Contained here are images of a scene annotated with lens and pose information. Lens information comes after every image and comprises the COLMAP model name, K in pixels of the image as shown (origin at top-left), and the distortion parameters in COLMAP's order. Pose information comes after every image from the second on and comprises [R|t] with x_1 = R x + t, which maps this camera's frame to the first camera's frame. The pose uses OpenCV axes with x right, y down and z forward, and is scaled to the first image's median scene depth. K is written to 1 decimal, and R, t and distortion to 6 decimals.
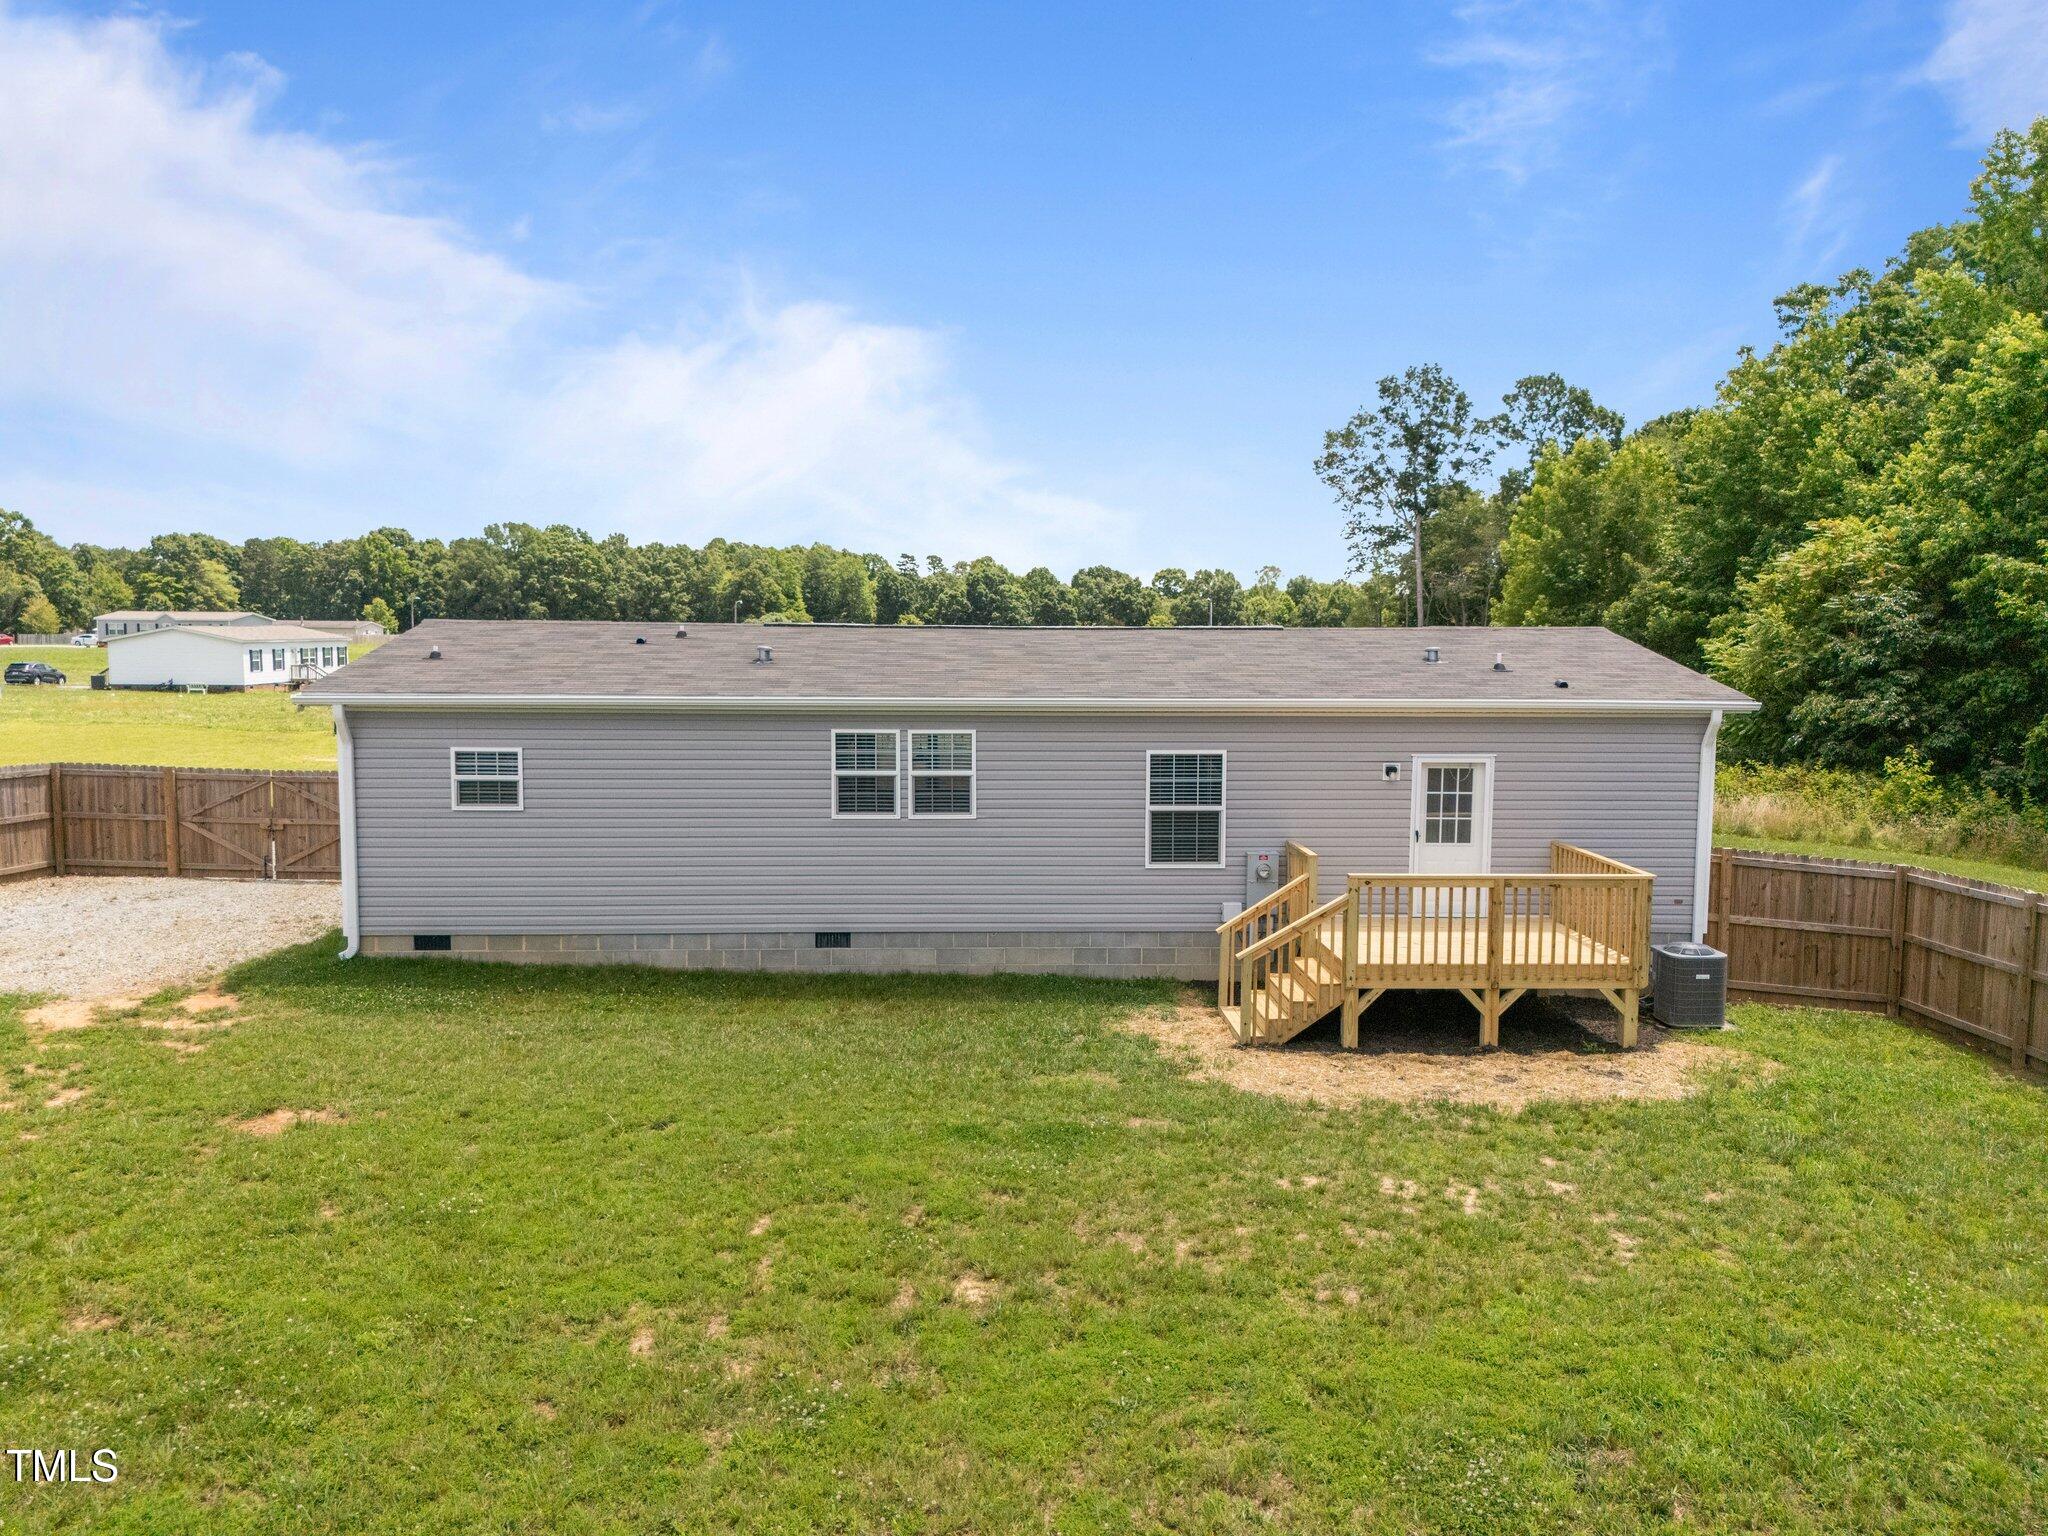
lens RADIAL K [[1506.5, 0, 1024.0], [0, 1506.5, 768.0], [0, 0, 1]] dist [0.080269, -0.085859]
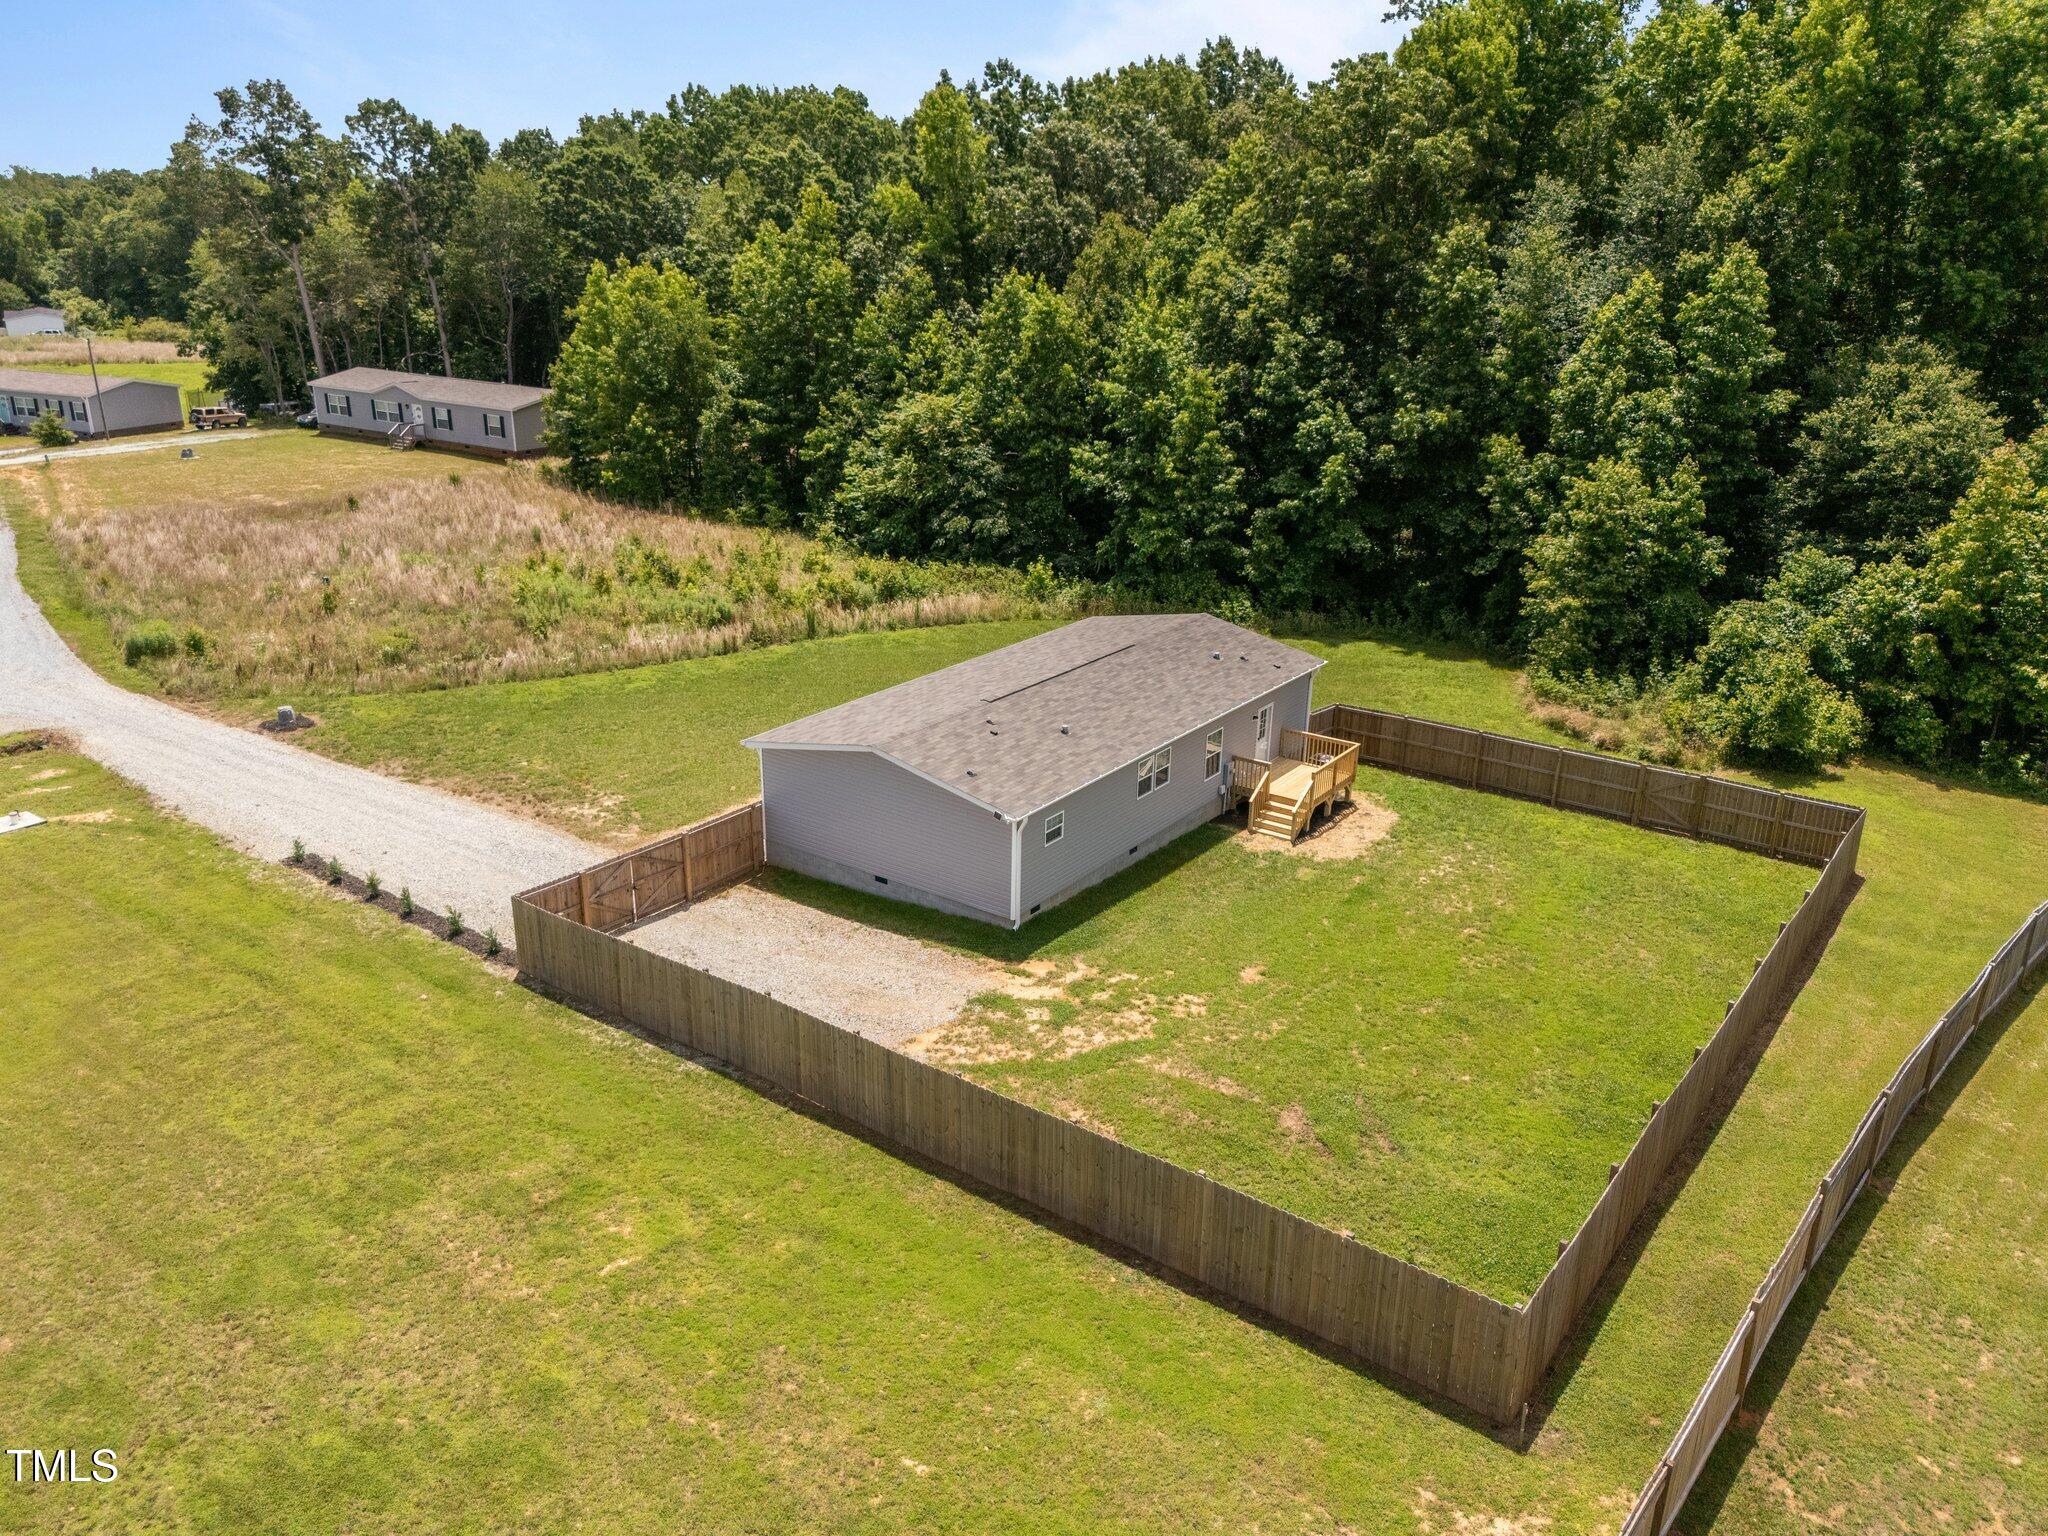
lens RADIAL K [[1506.5, 0, 1024.0], [0, 1506.5, 768.0], [0, 0, 1]] dist [0.080269, -0.085859]
pose [[0.612911, -0.266113, 0.743992, -1.838083], [0.059367, 0.954429, 0.292475, -0.660610], [-0.787919, -0.135093, 0.600778, -0.201748]]
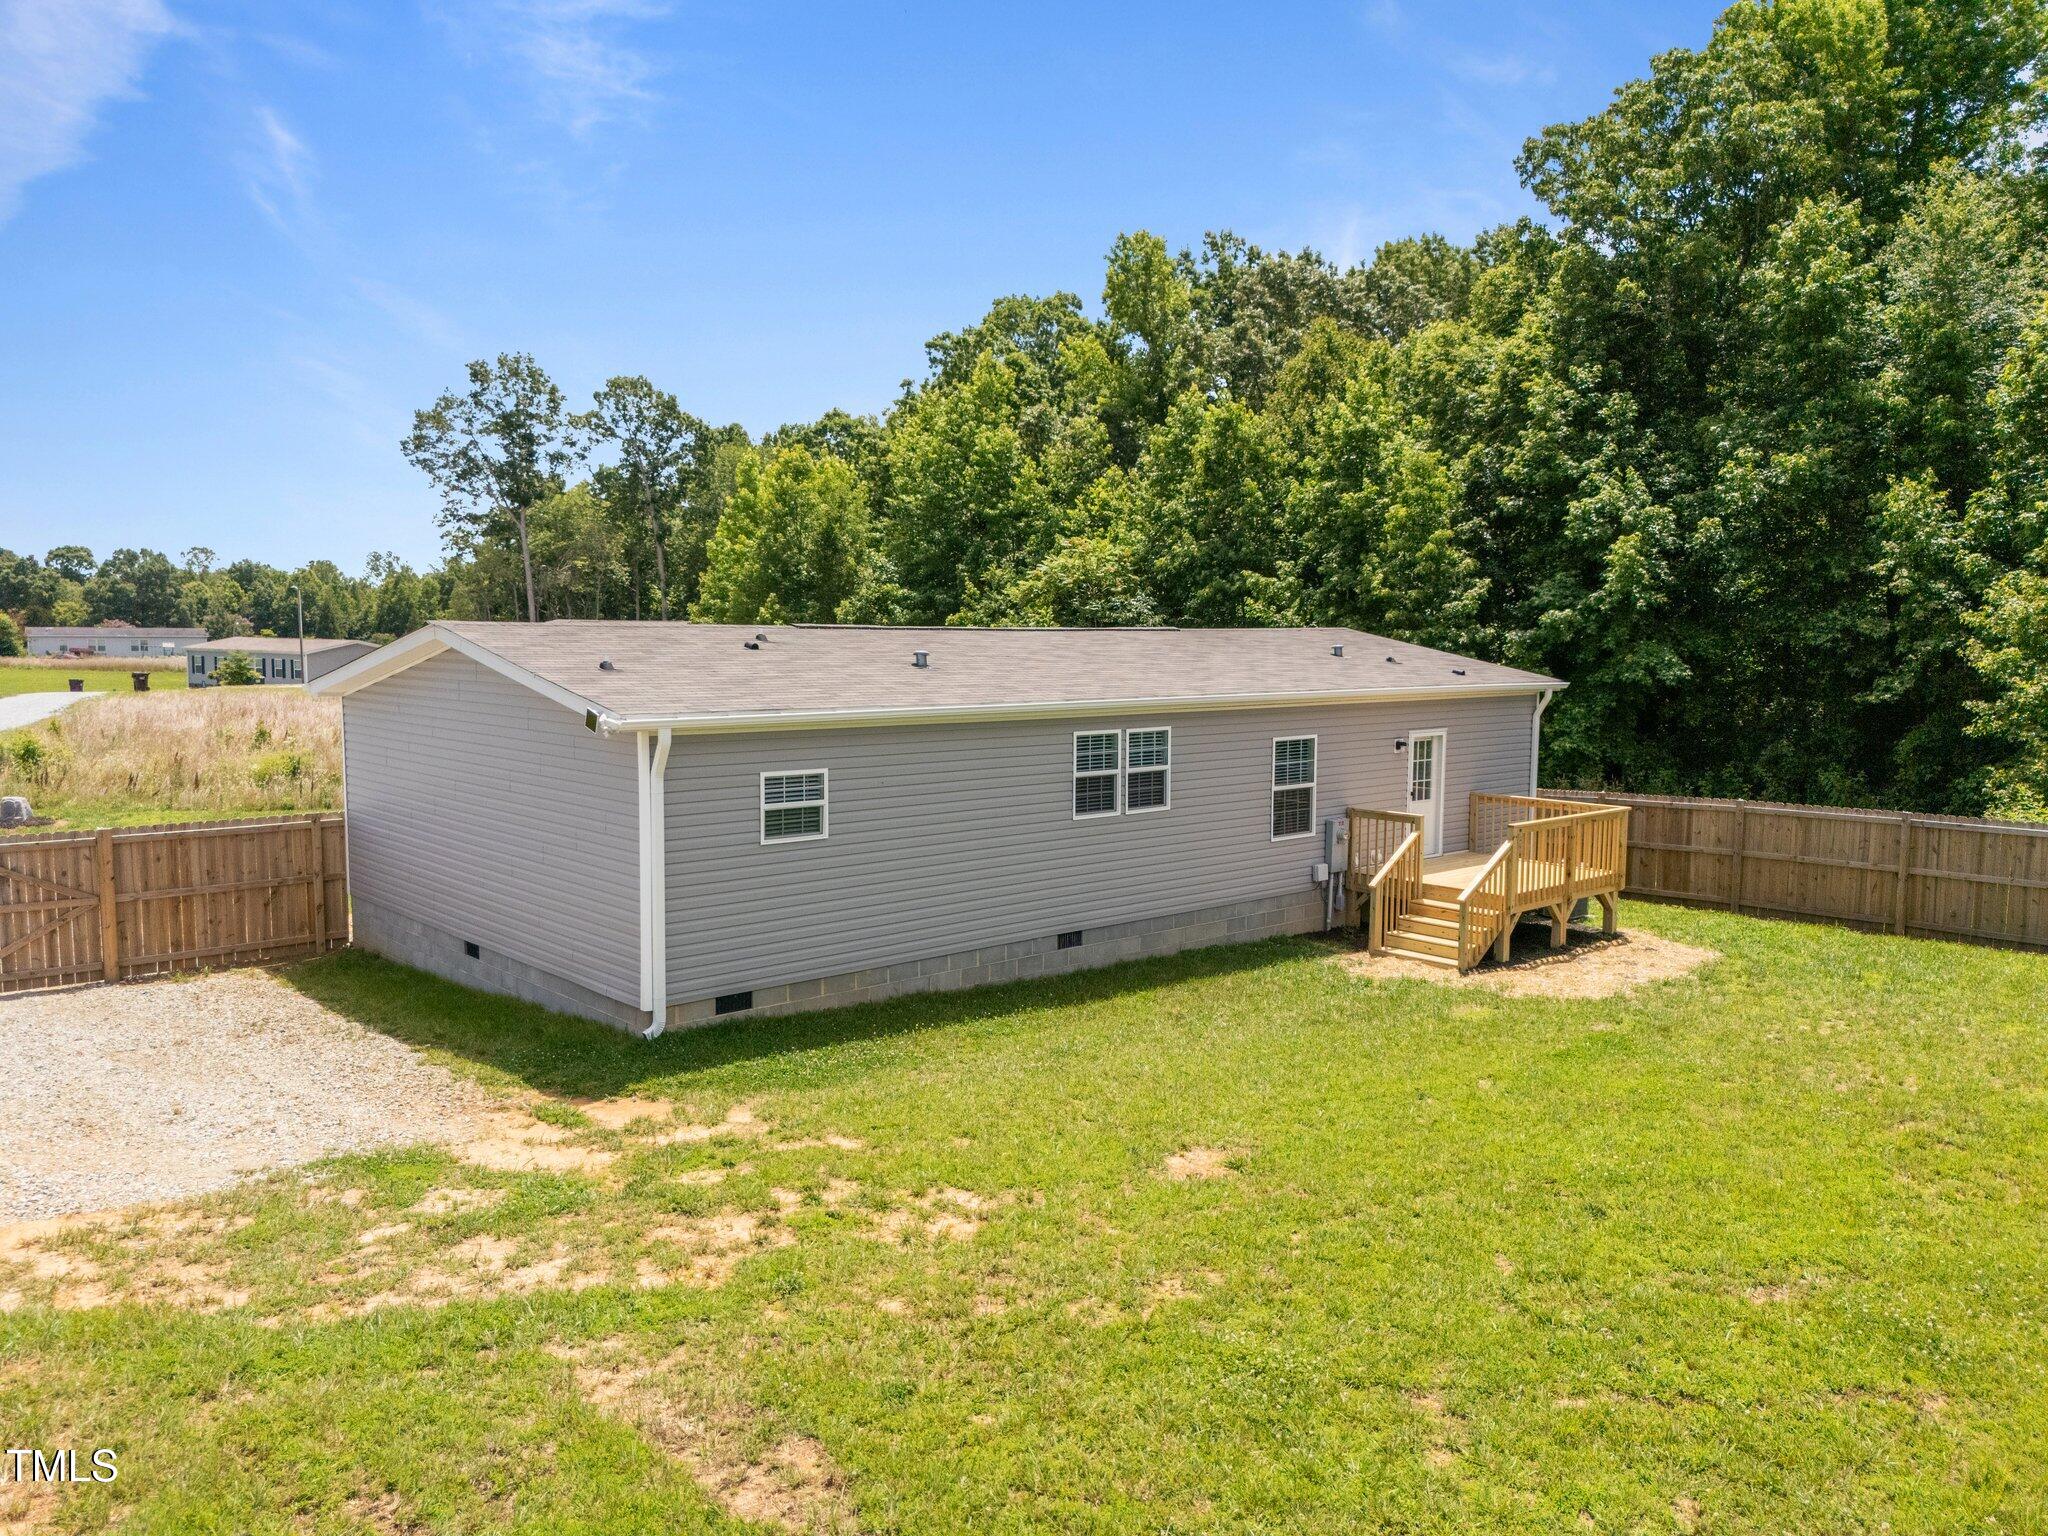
lens RADIAL K [[1506.5, 0, 1024.0], [0, 1506.5, 768.0], [0, 0, 1]] dist [0.080269, -0.085859]
pose [[0.773194, -0.060459, 0.631281, -0.770662], [0.057035, 0.998041, 0.025728, -0.028765], [-0.631600, 0.016112, 0.775127, 0.229214]]
